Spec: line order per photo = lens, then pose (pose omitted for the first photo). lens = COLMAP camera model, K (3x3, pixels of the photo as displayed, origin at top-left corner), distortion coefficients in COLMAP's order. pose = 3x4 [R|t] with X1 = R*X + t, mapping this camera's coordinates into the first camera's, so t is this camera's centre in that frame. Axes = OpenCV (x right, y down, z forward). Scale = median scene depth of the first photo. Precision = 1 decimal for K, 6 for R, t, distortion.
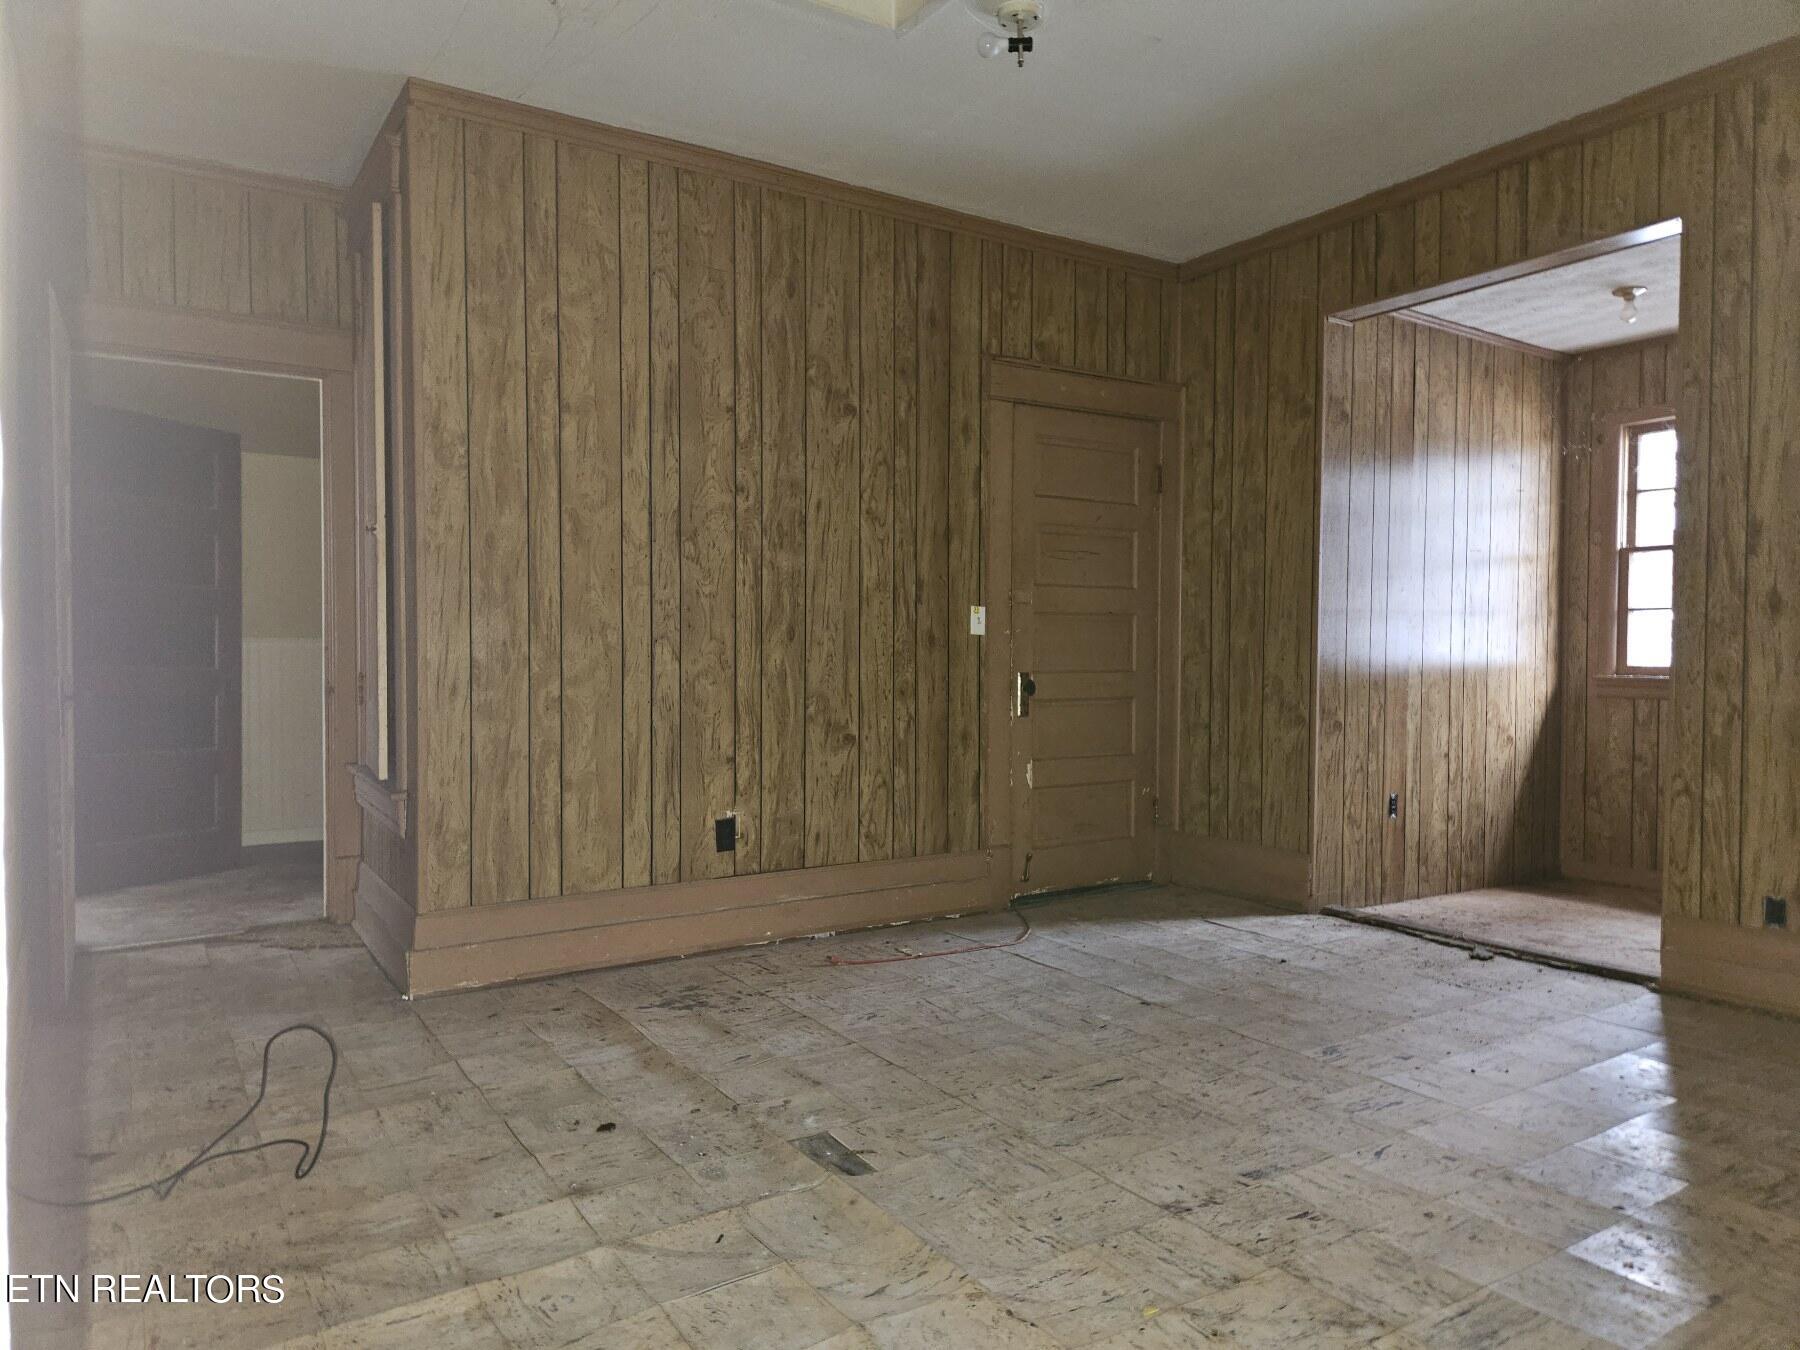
lens RADIAL K [[1205.2, 0, 892.9], [0, 1205.2, 671.8], [0, 0, 1]] dist [0.086637, -0.075036]
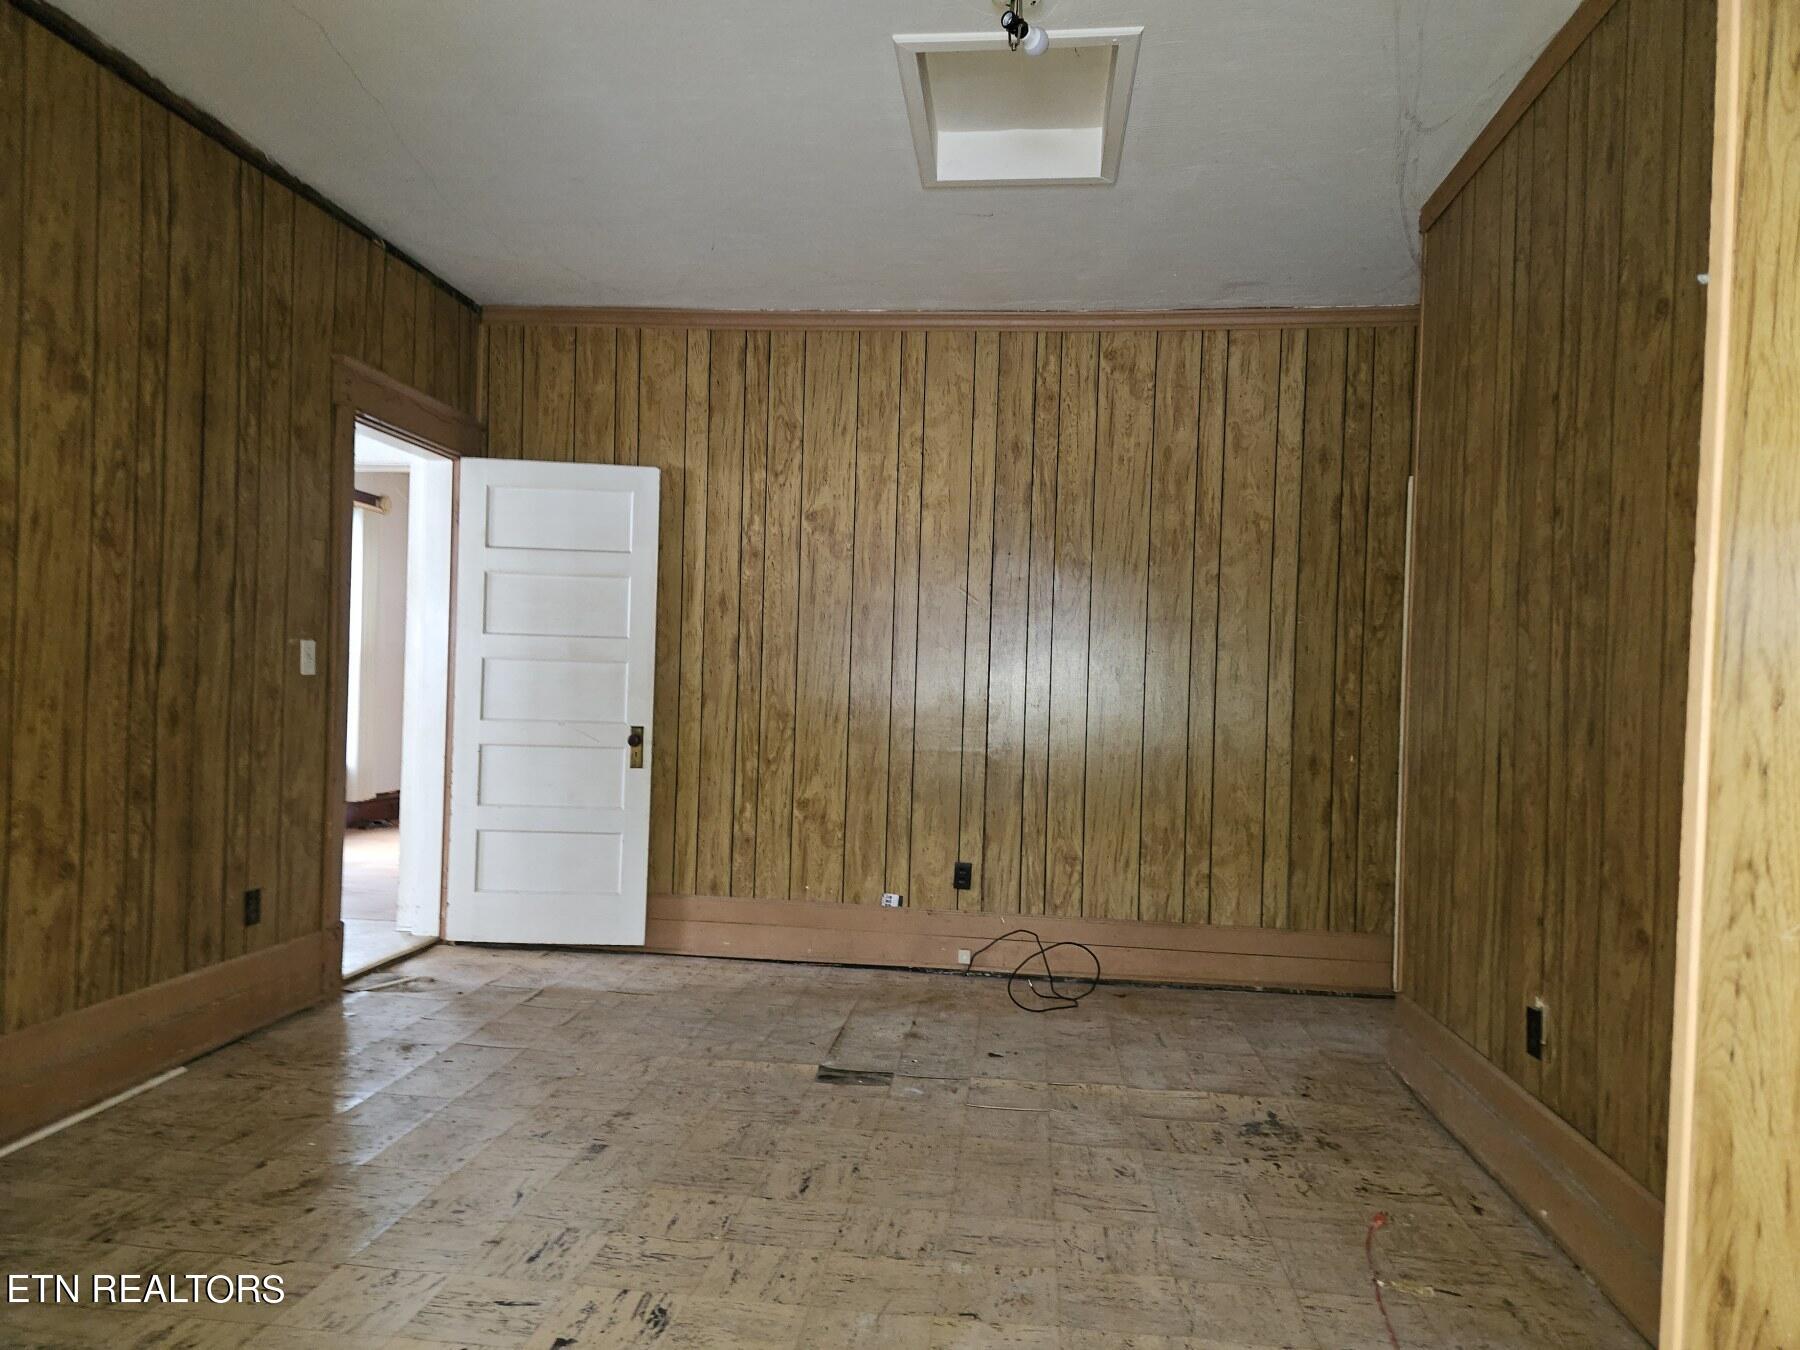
lens RADIAL K [[1205.2, 0, 894.3], [0, 1205.2, 684.5], [0, 0, 1]] dist [0.086637, -0.075036]
pose [[-0.637228, -0.024209, -0.770295, 0.764974], [-0.043674, 0.999035, 0.004732, -0.055613], [0.769437, 0.036657, -0.637670, 1.434142]]
